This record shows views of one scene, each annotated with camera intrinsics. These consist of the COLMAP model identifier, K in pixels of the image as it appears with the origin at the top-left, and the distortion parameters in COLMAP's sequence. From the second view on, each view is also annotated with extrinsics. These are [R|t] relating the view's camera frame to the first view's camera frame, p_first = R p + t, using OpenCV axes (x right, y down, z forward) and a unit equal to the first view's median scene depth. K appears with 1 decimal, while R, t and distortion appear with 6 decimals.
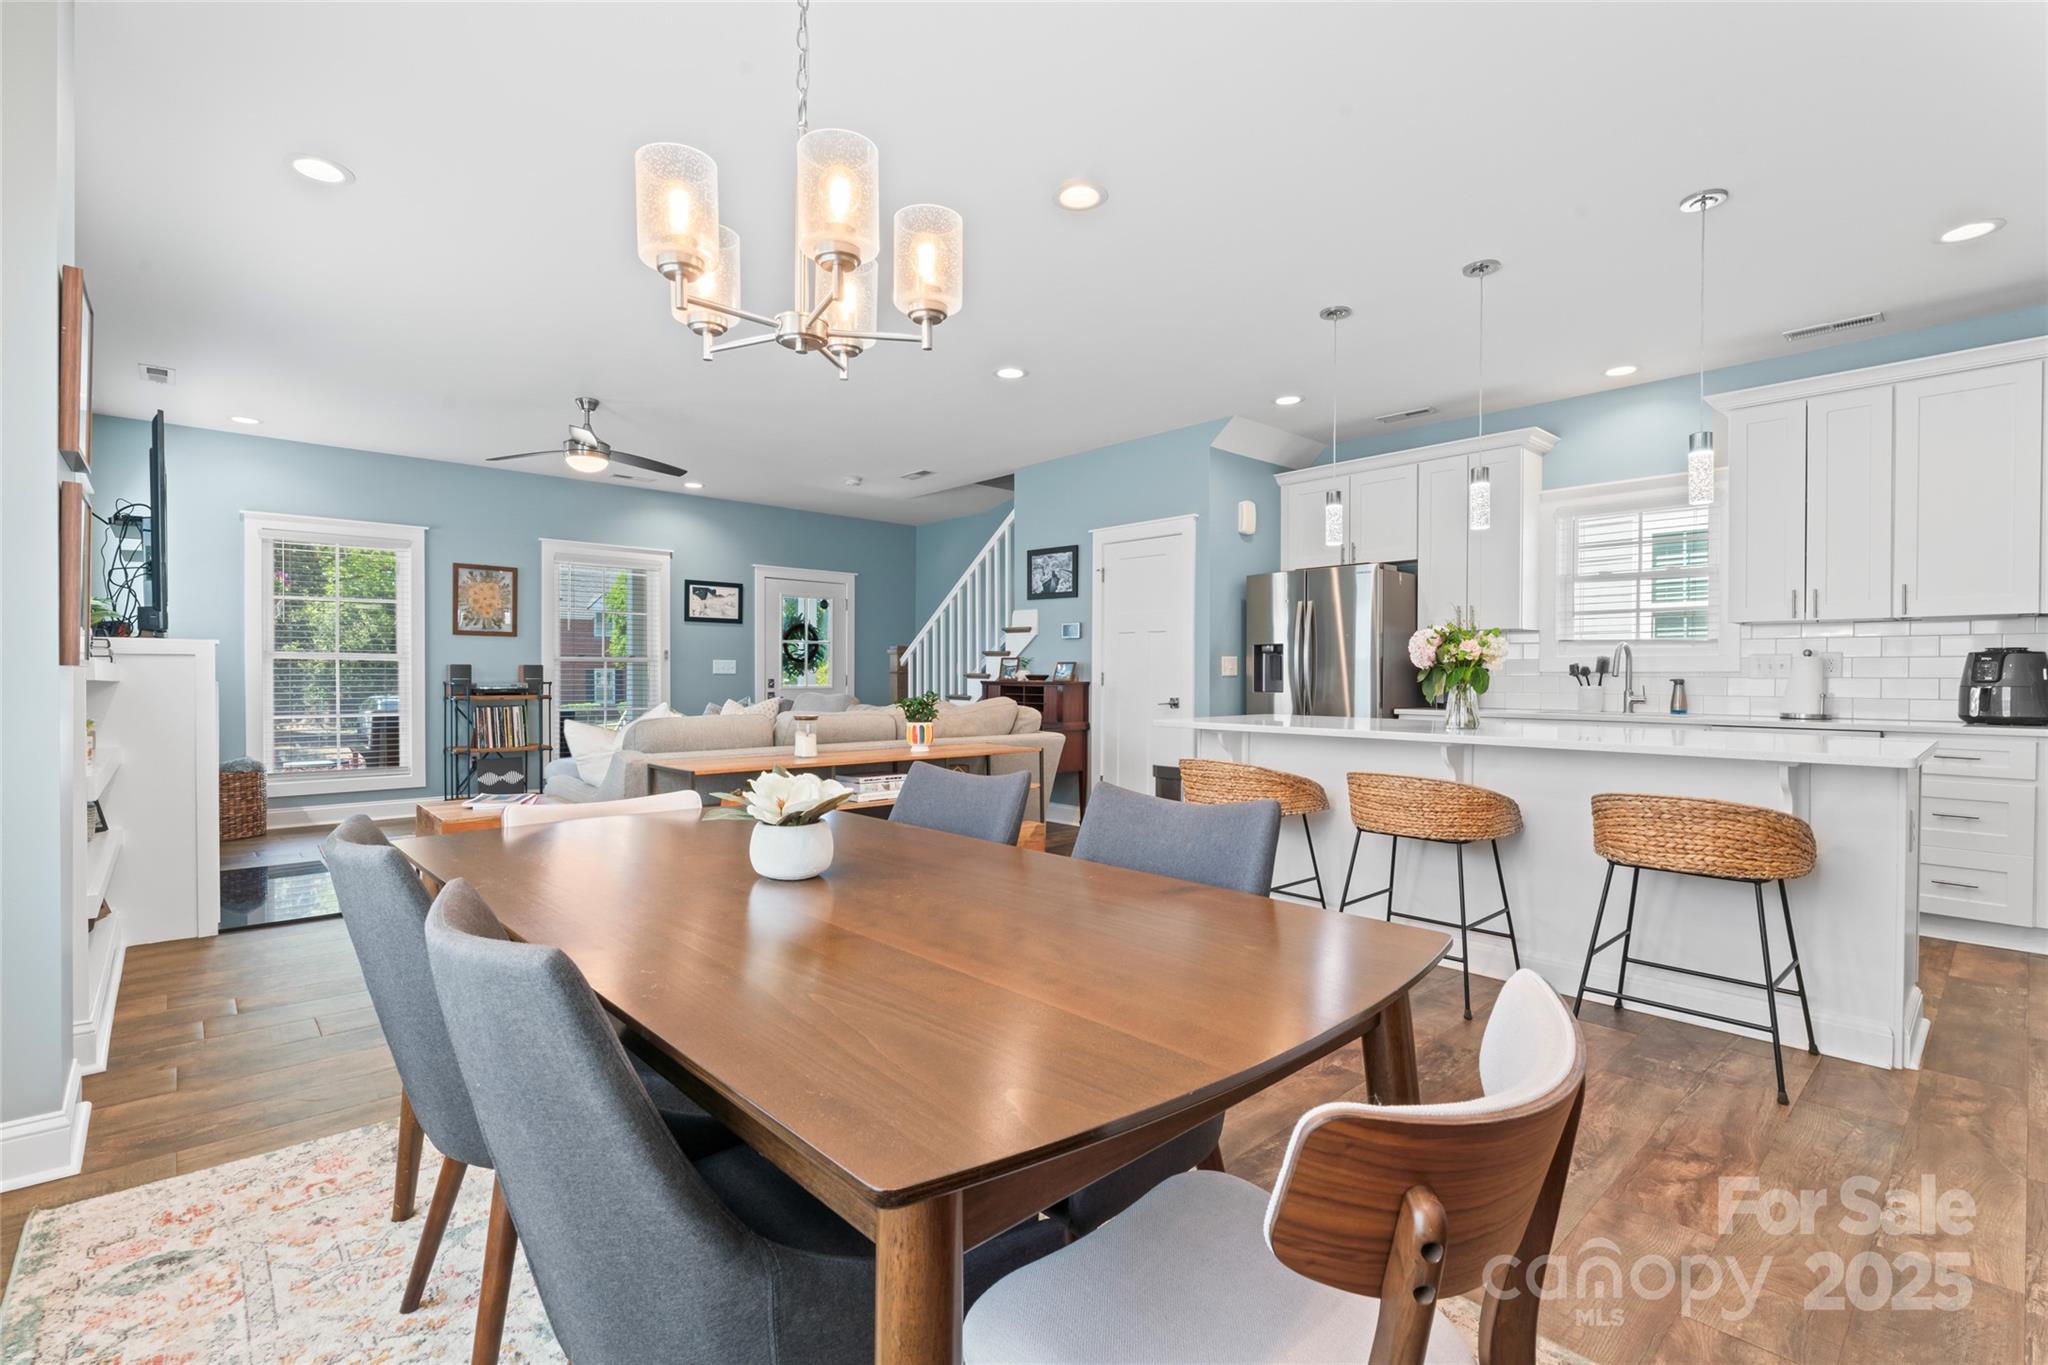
lens RADIAL K [[927.1, 0, 1018.7], [0, 927.1, 682.6], [0, 0, 1]] dist [-0.002954, 0.000085]
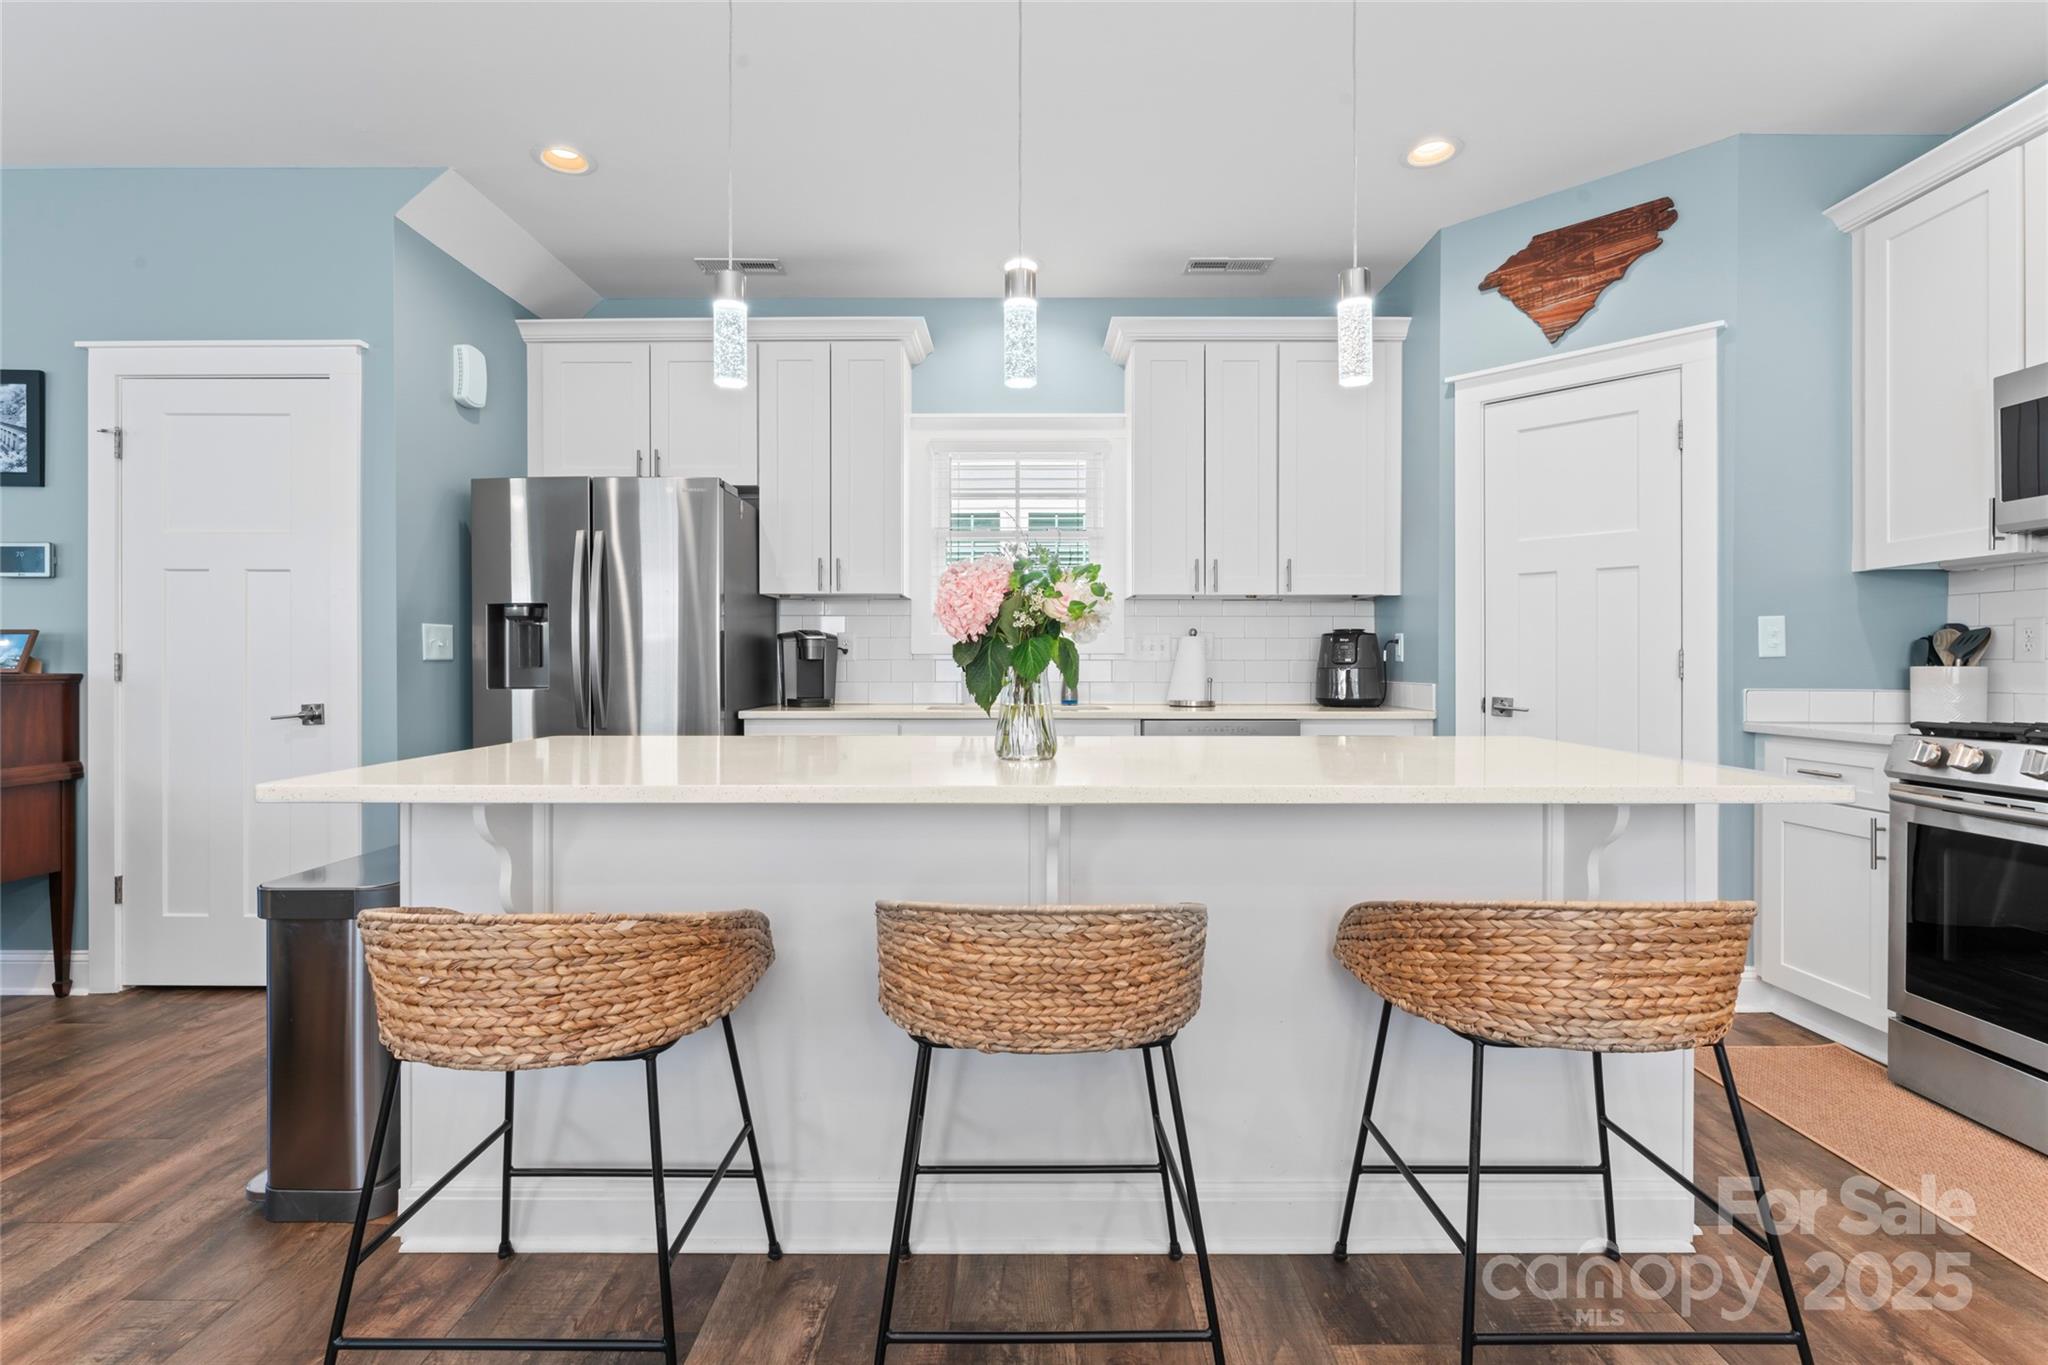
lens RADIAL K [[927.1, 0, 1007.0], [0, 927.1, 662.3], [0, 0, 1]] dist [-0.002954, 0.000085]
pose [[0.673870, -0.007931, 0.738807, 0.044817], [0.006499, 0.999967, 0.004807, -0.005403], [-0.738821, 0.001562, 0.673900, 0.337515]]
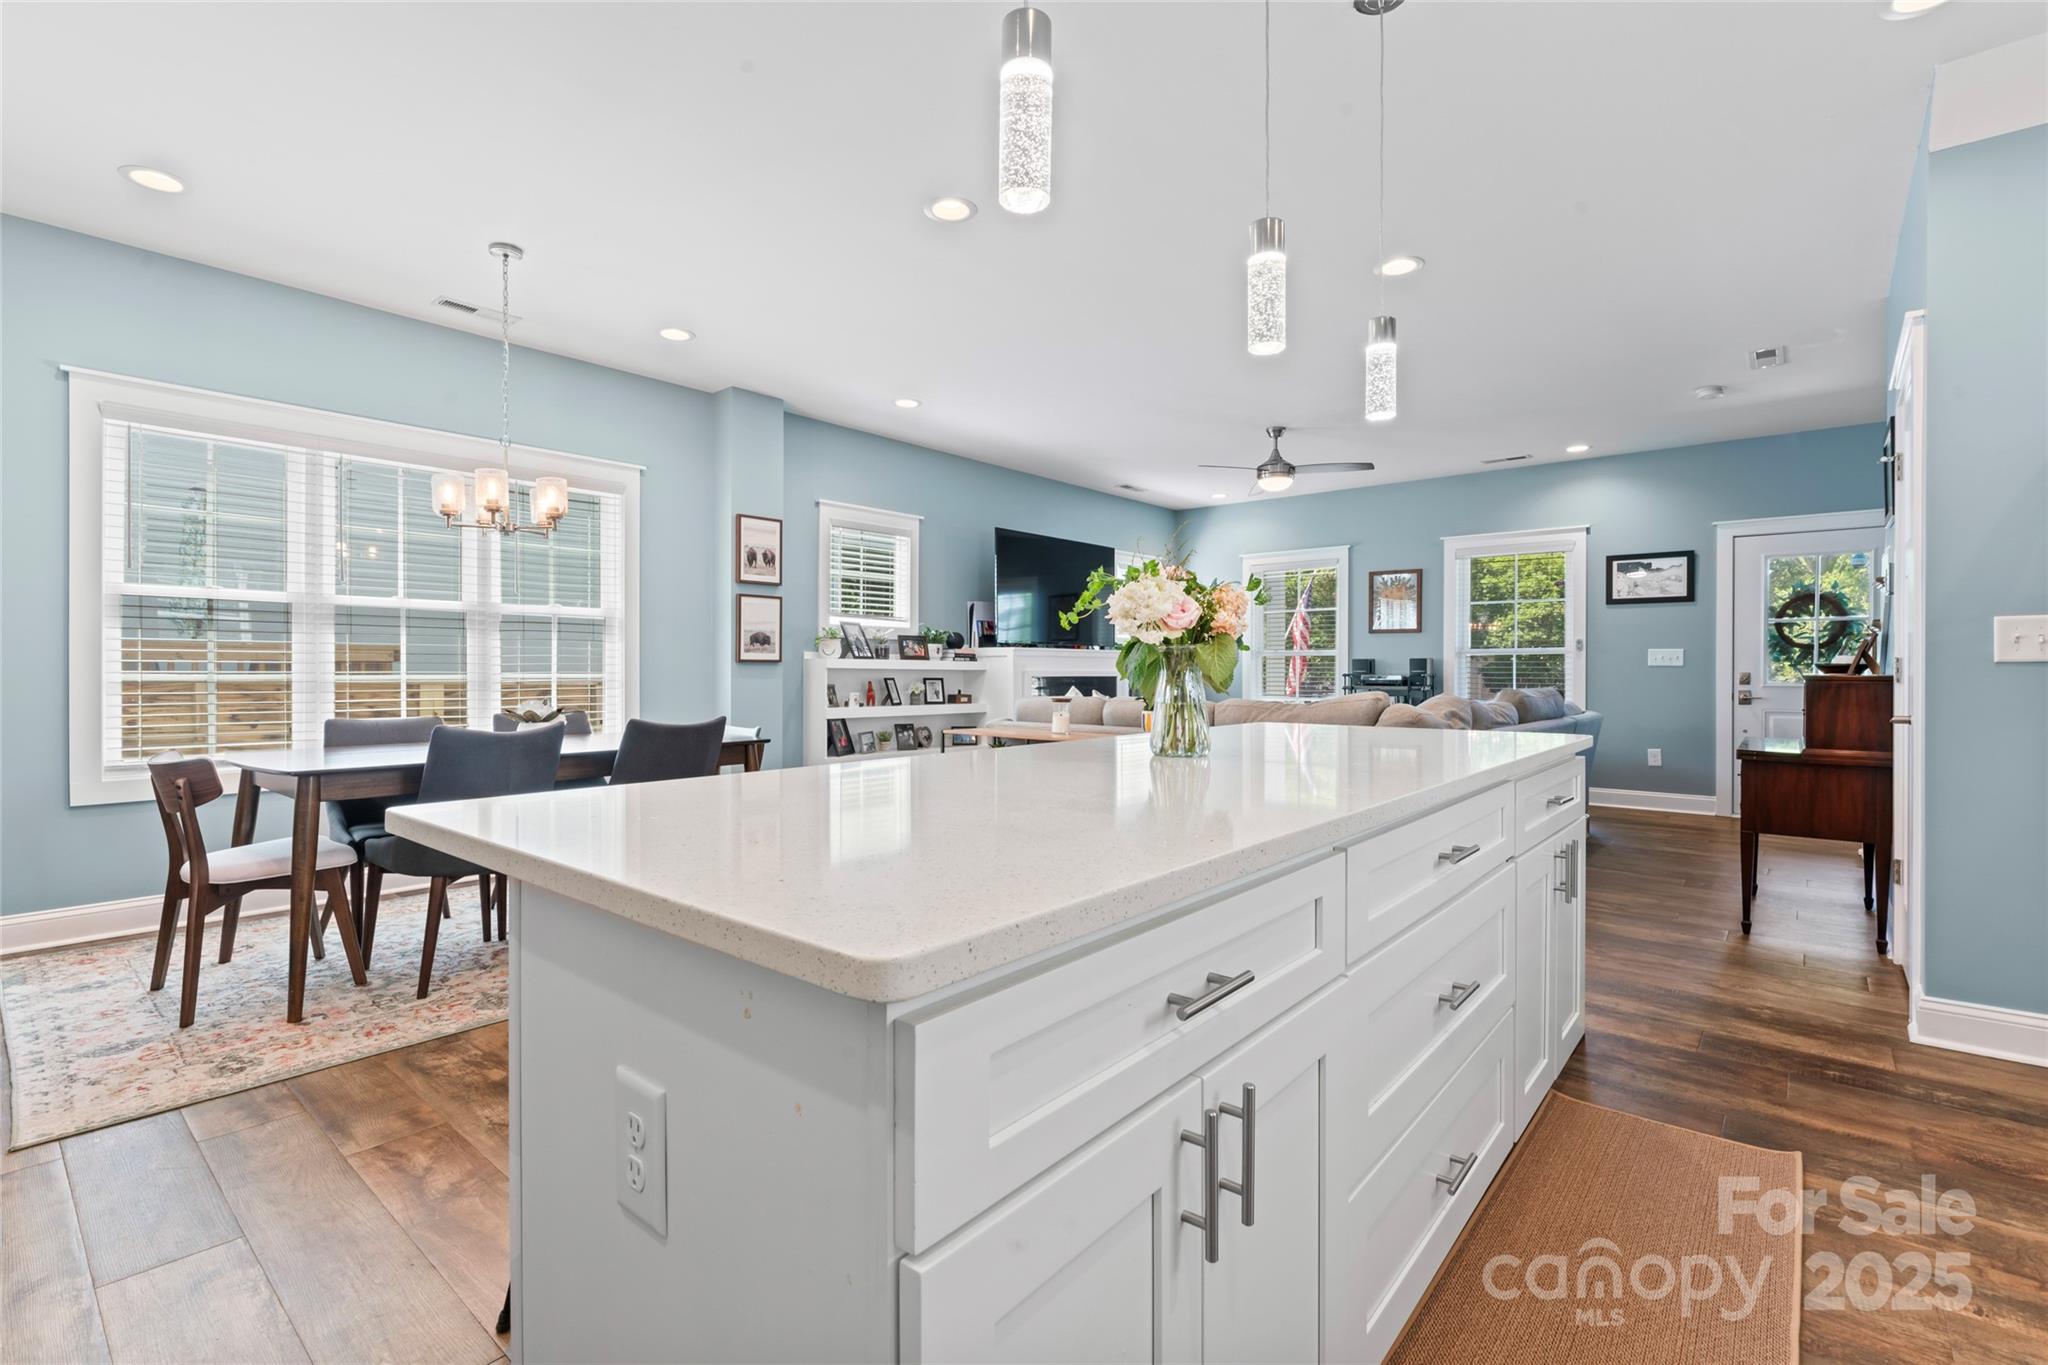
lens RADIAL K [[927.1, 0, 1016.5], [0, 927.1, 671.9], [0, 0, 1]] dist [-0.002954, 0.000085]
pose [[0.124348, -0.000222, -0.992239, 0.505394], [-0.008280, 0.999965, -0.001261, 0.001849], [0.992204, 0.008373, 0.124342, 0.424883]]
